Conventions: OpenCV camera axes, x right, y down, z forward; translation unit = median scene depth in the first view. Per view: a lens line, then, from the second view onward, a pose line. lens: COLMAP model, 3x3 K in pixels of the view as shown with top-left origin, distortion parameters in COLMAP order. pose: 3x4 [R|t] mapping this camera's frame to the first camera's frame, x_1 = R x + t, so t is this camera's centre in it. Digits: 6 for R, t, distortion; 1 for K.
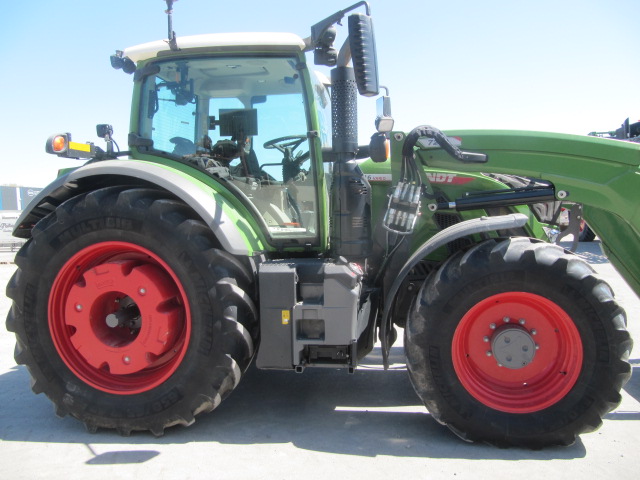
lens RADIAL K [[533.1, 0, 320.0], [0, 533.1, 240.0], [0, 0, 1]] dist [-0.050017, -0.004857]
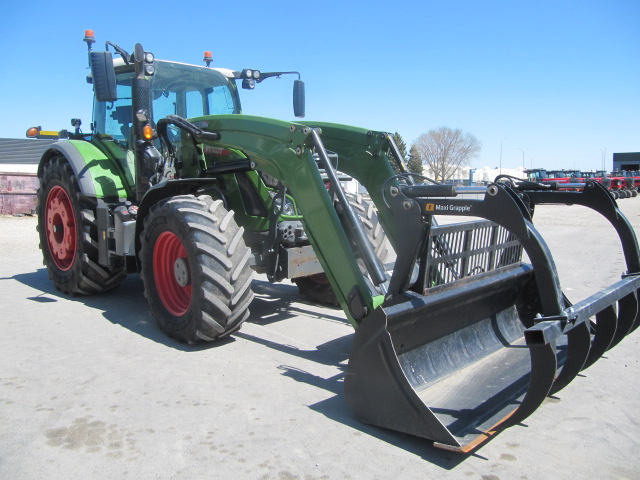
lens RADIAL K [[532.5, 0, 320.0], [0, 532.5, 240.0], [0, 0, 1]] dist [-0.043803, 0.002640]
pose [[0.811859, 0.101616, -0.574943, 1.421929], [-0.062517, 0.994206, 0.087439, -0.026692], [0.580497, -0.035044, 0.813508, 0.050478]]
